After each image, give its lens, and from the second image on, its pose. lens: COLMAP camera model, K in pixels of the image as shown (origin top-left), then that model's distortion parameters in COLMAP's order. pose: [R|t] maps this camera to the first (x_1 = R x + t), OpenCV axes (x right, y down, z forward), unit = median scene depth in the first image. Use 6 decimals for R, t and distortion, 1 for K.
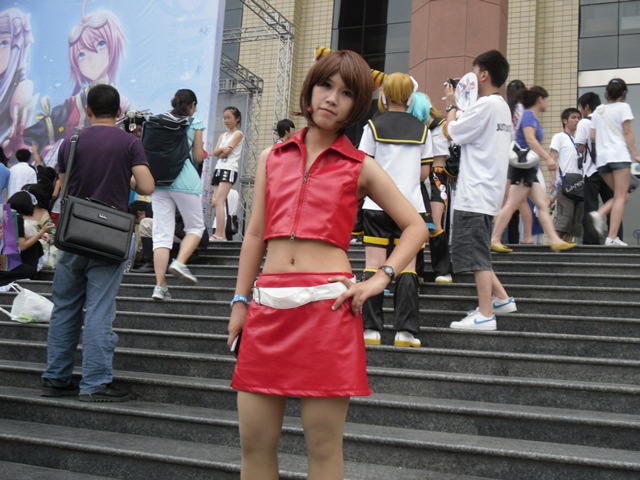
lens RADIAL K [[1034.3, 0, 319.4], [0, 1034.3, 238.9], [0, 0, 1]] dist [-0.204751, 0.000000]
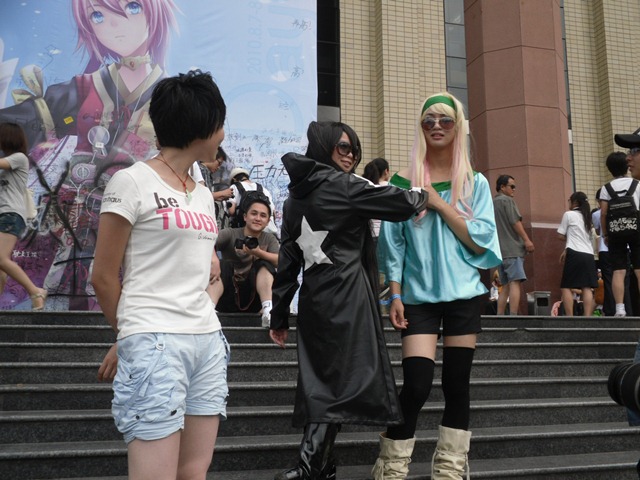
lens RADIAL K [[1034.3, 0, 319.9], [0, 1034.3, 240.7], [0, 0, 1]] dist [-0.204751, 0.000000]
pose [[0.565075, 0.002558, 0.825035, -0.700328], [-0.008274, 0.999962, 0.002566, -0.031802], [-0.824998, -0.008276, 0.565075, 0.482029]]
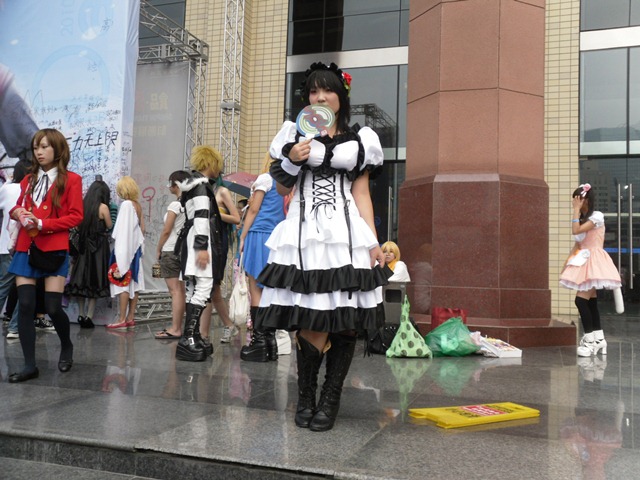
lens RADIAL K [[843.4, 0, 321.5], [0, 843.4, 240.2], [0, 0, 1]] dist [-0.088424, 0.000000]
pose [[0.998576, -0.027023, 0.045996, -0.001709], [0.024482, 0.998190, 0.054934, -0.042093], [-0.047397, -0.053730, 0.997430, 0.383323]]
